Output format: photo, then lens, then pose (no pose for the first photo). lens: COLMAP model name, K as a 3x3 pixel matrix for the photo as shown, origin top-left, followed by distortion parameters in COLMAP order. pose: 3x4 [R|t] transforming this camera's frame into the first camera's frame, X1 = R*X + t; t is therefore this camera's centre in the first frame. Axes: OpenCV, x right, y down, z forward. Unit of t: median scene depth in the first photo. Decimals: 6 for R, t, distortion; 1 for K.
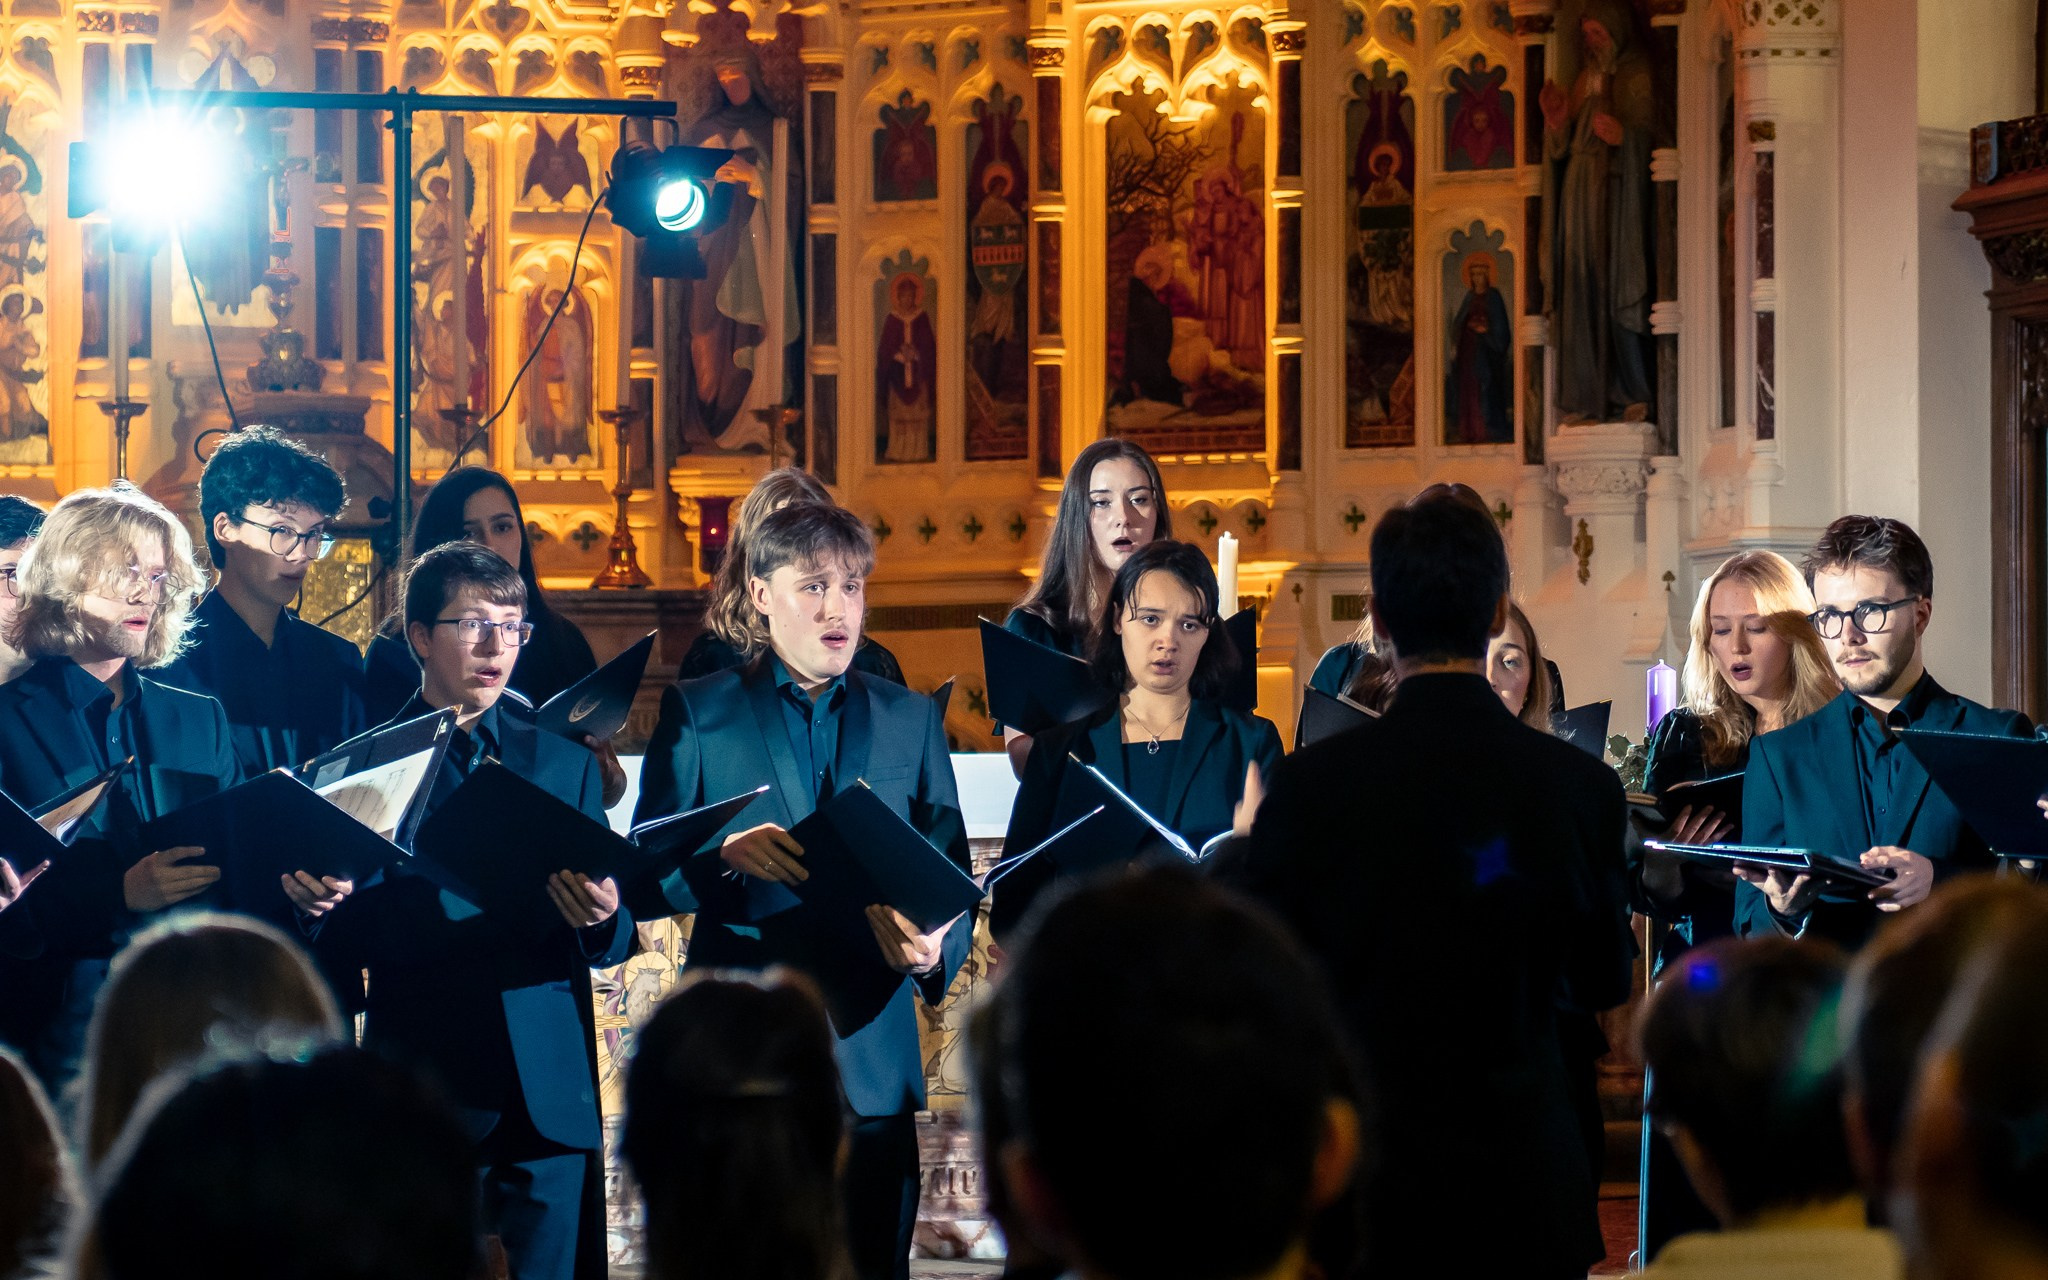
lens RADIAL K [[7619.1, 0, 1025.5], [0, 7619.1, 621.1], [0, 0, 1]] dist [0.388146, 0.000000]
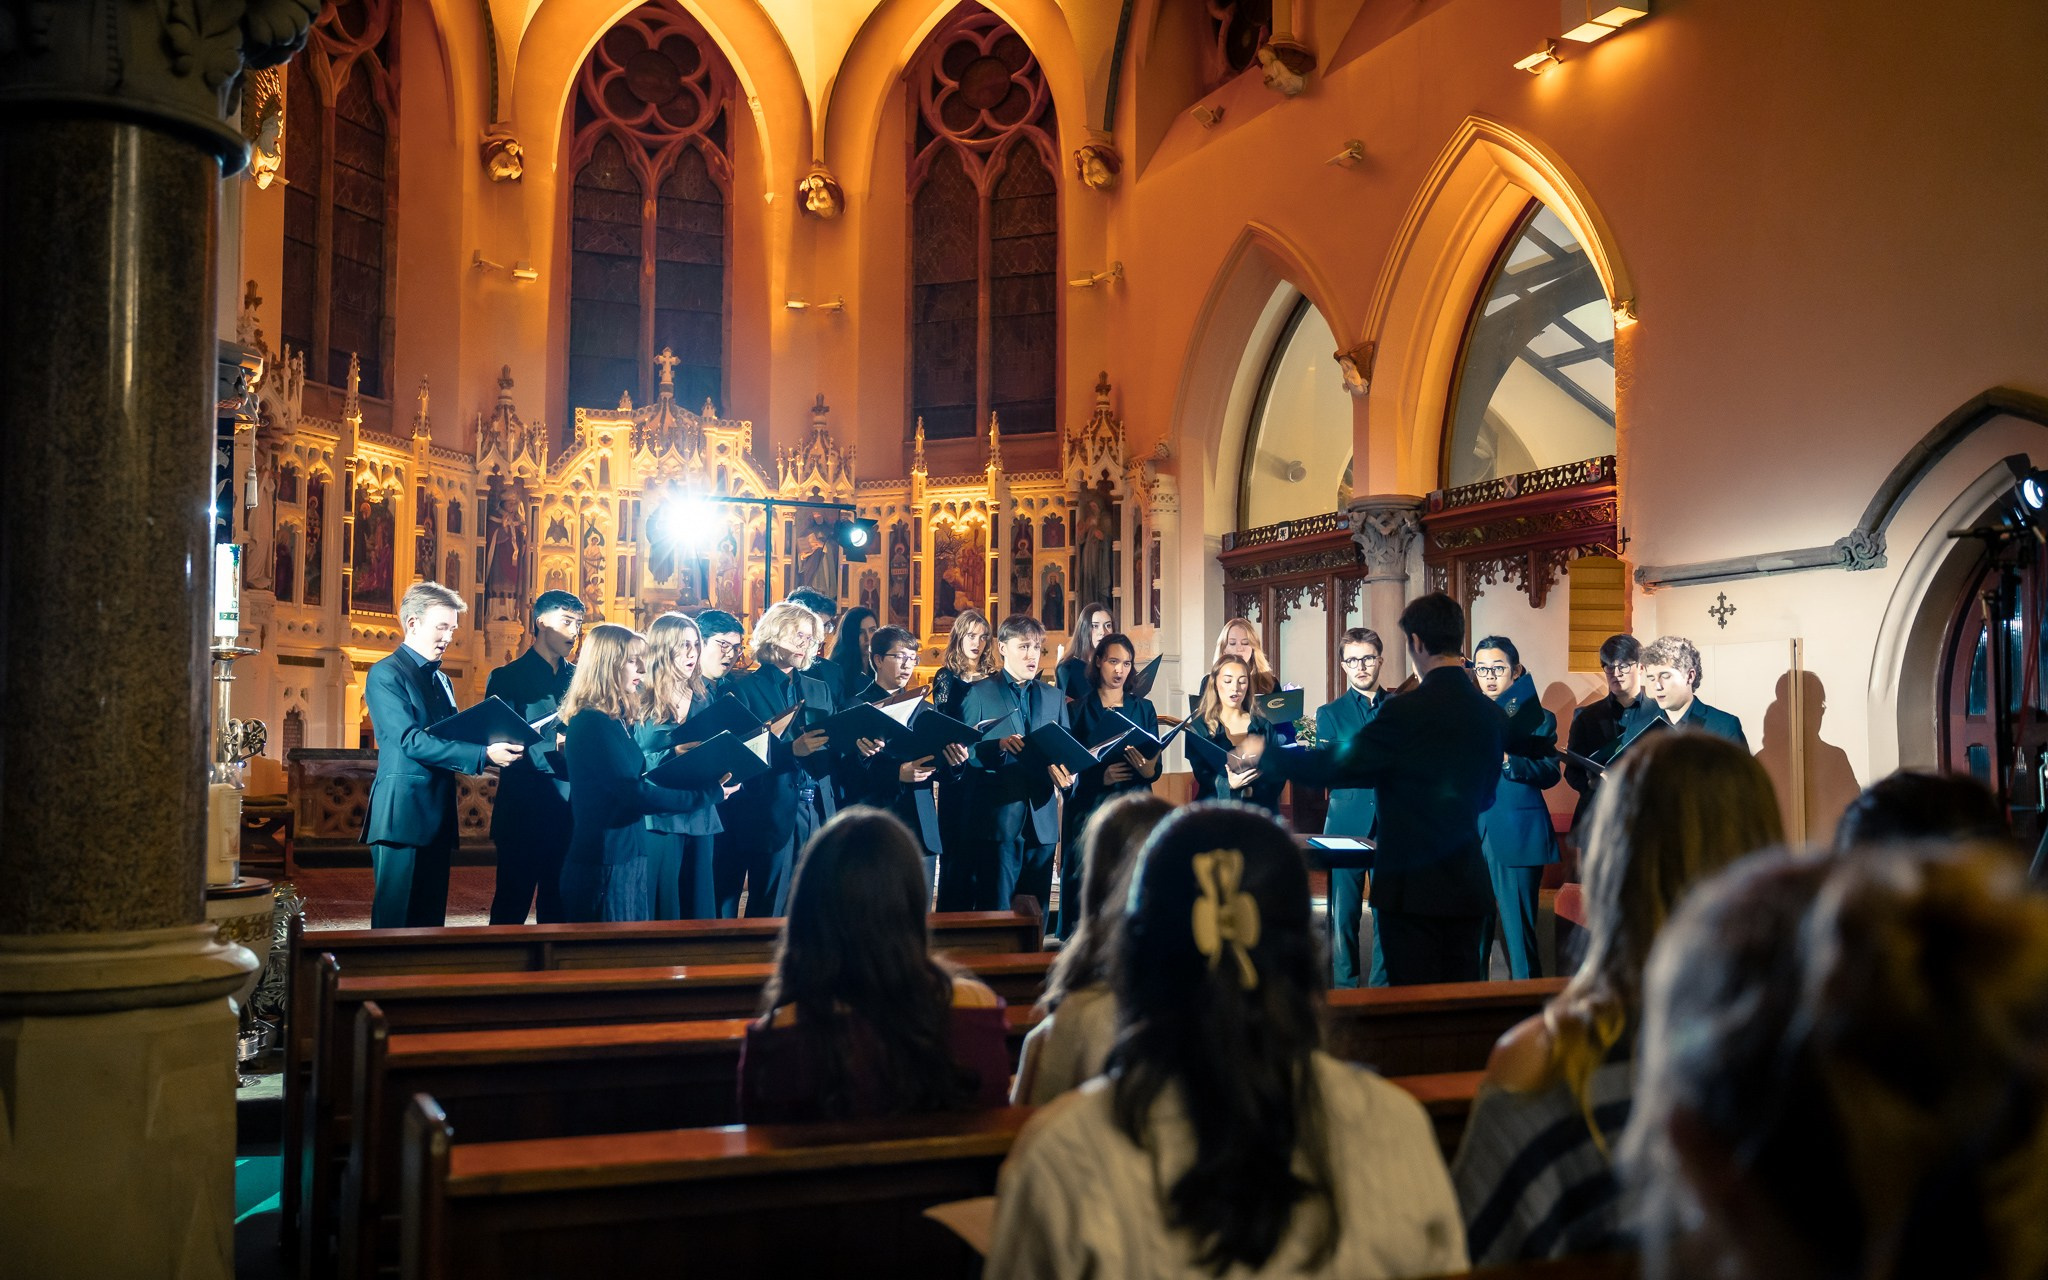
lens RADIAL K [[1879.0, 0, 1022.7], [0, 1879.0, 631.4], [0, 0, 1]] dist [-0.015231, 0.000000]
pose [[0.987102, 0.018773, 0.158986, -0.080293], [-0.012377, 0.999077, -0.041122, 0.010412], [-0.159612, 0.038624, 0.986424, 0.198573]]
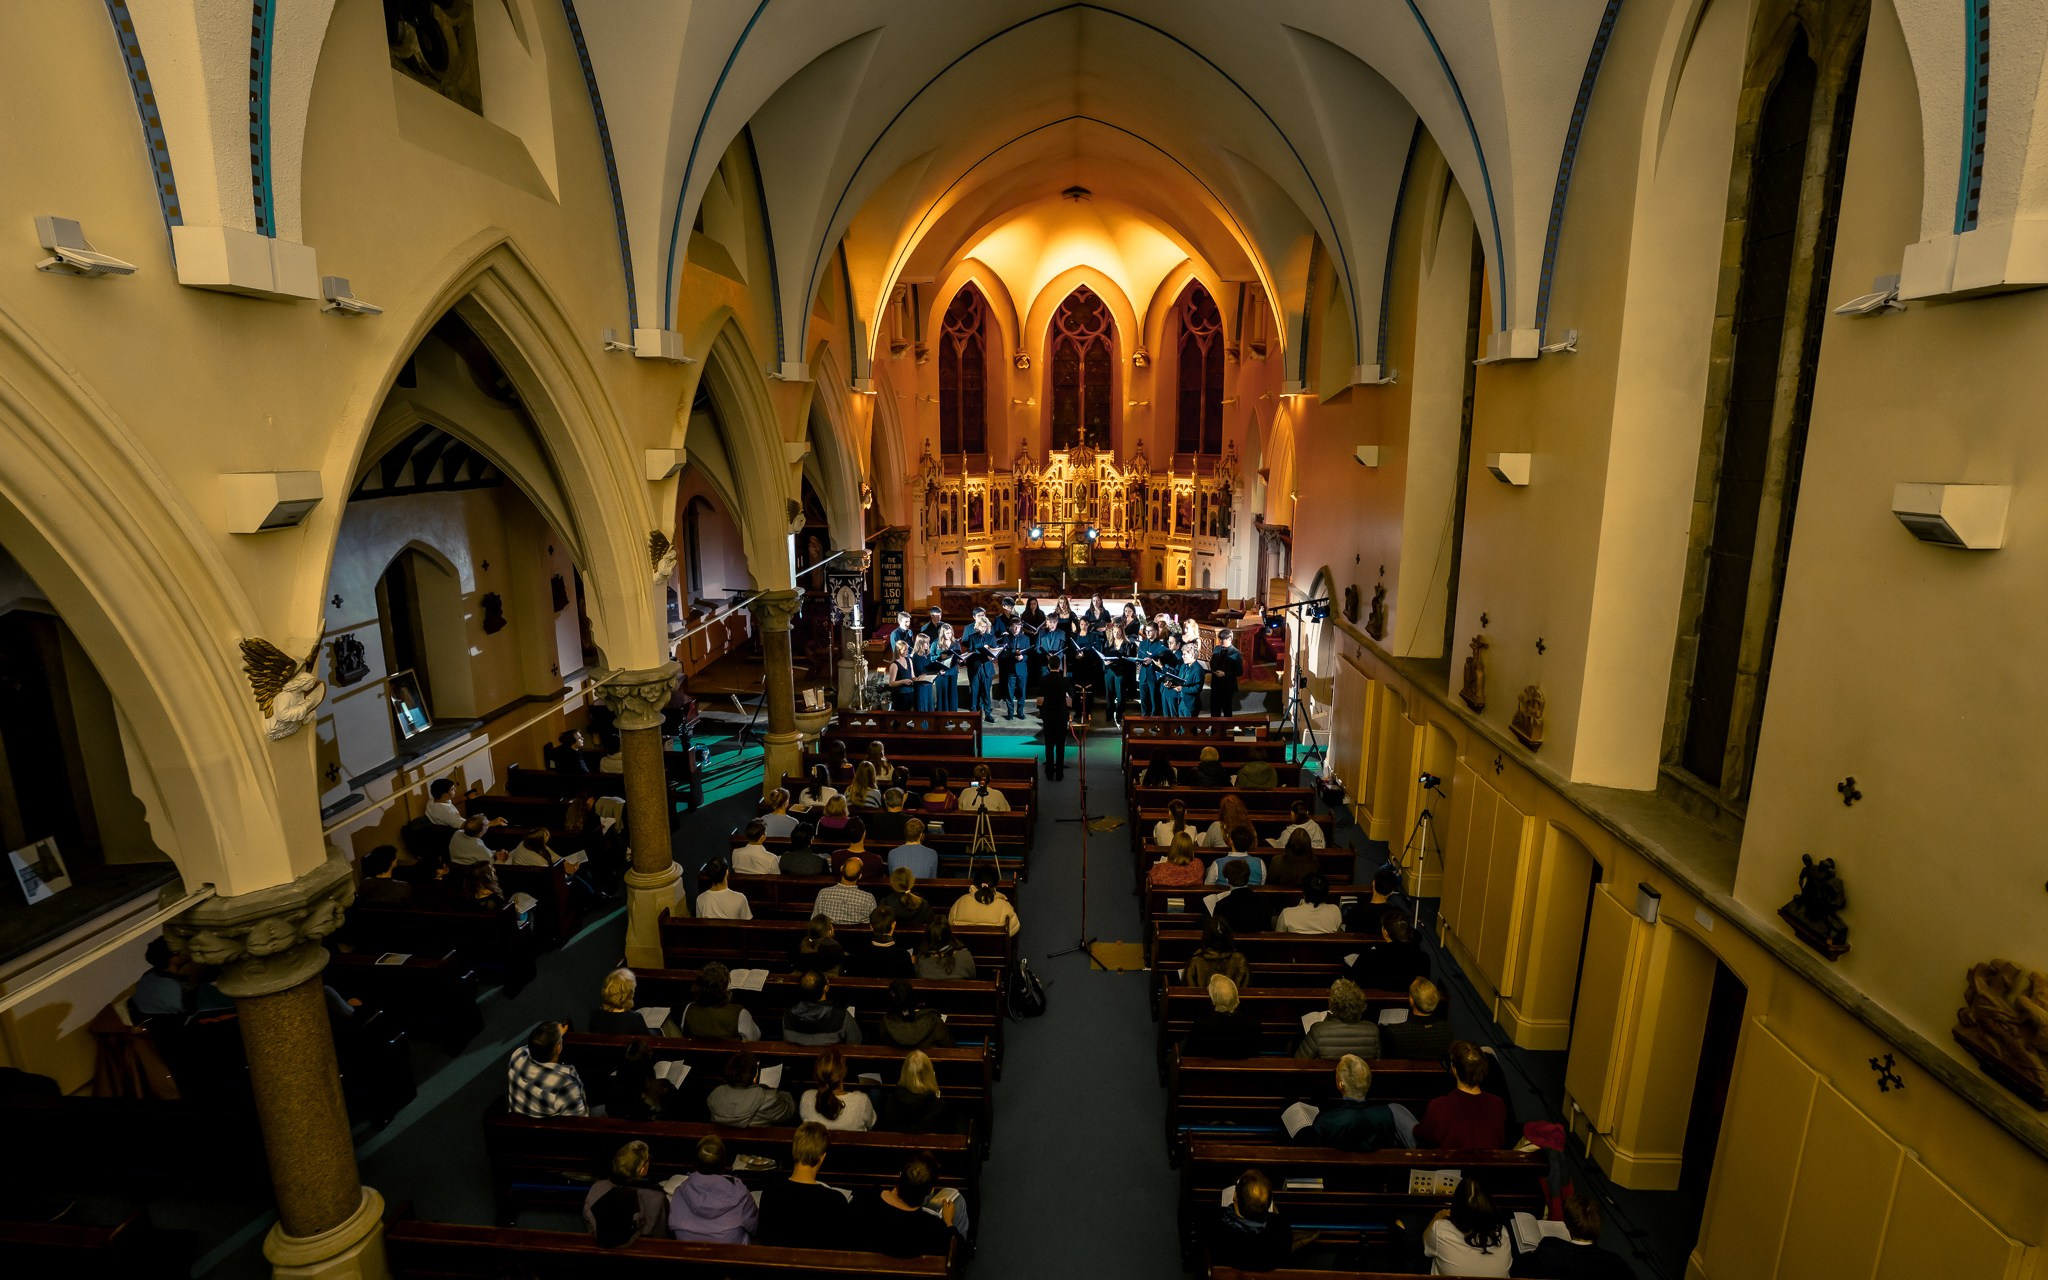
lens RADIAL K [[1040.7, 0, 1018.7], [0, 1040.7, 645.4], [0, 0, 1]] dist [-0.090017, -0.000065]
pose [[0.948152, 0.069789, -0.310059, 0.220557], [0.007923, 0.970099, 0.242582, -0.188158], [0.317718, -0.232461, 0.919248, -0.190102]]
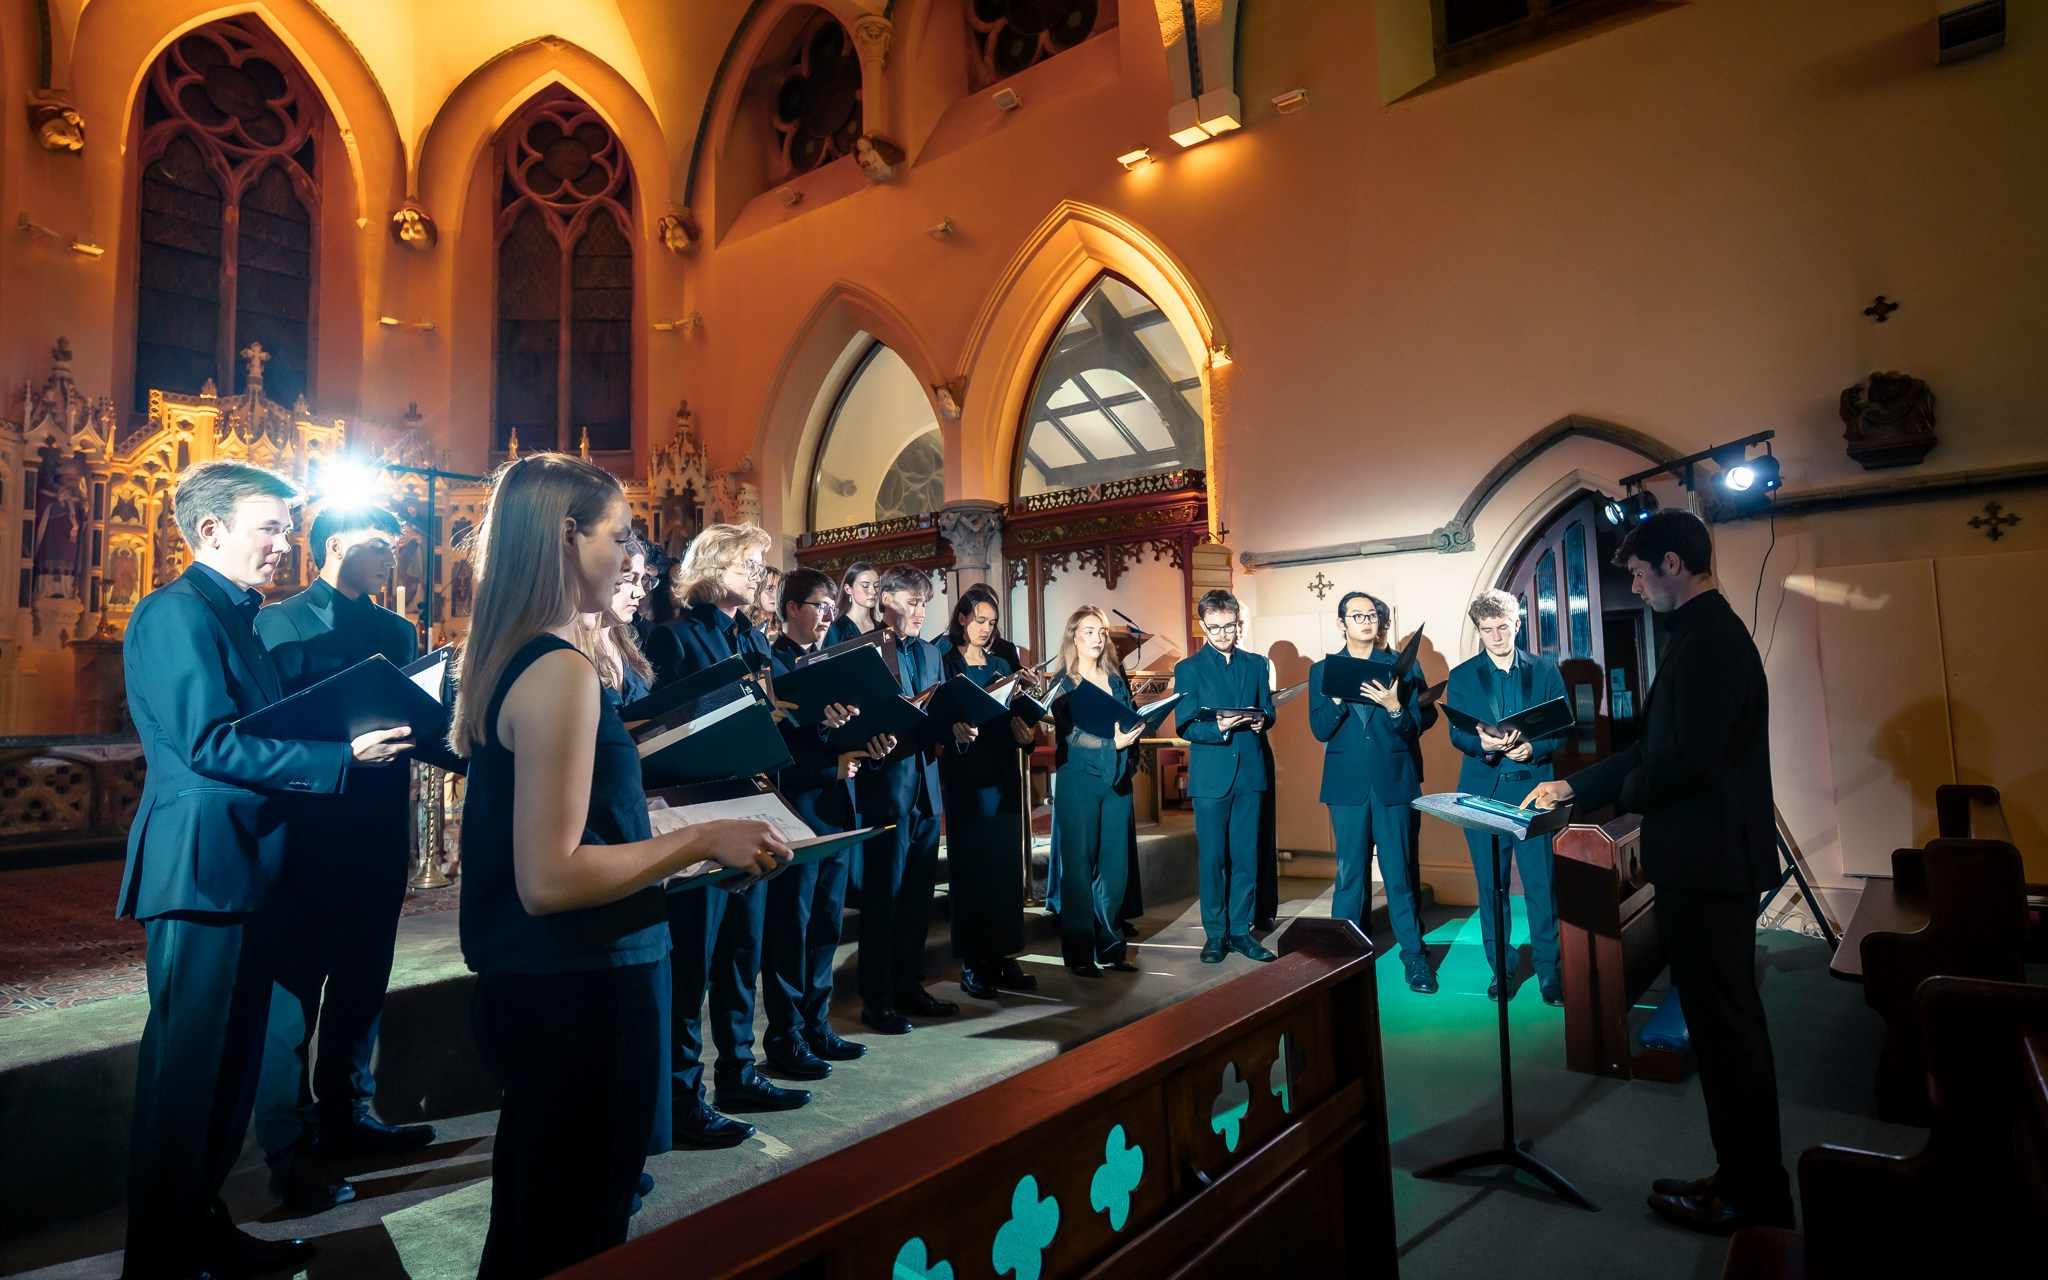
lens RADIAL K [[1150.9, 0, 1025.4], [0, 1150.9, 606.9], [0, 0, 1]] dist [-0.051658, 0.043293]
pose [[0.799770, 0.030959, 0.599508, -0.130573], [0.010368, 0.997808, -0.065360, 0.013561], [-0.600217, 0.058489, 0.797696, 0.403430]]
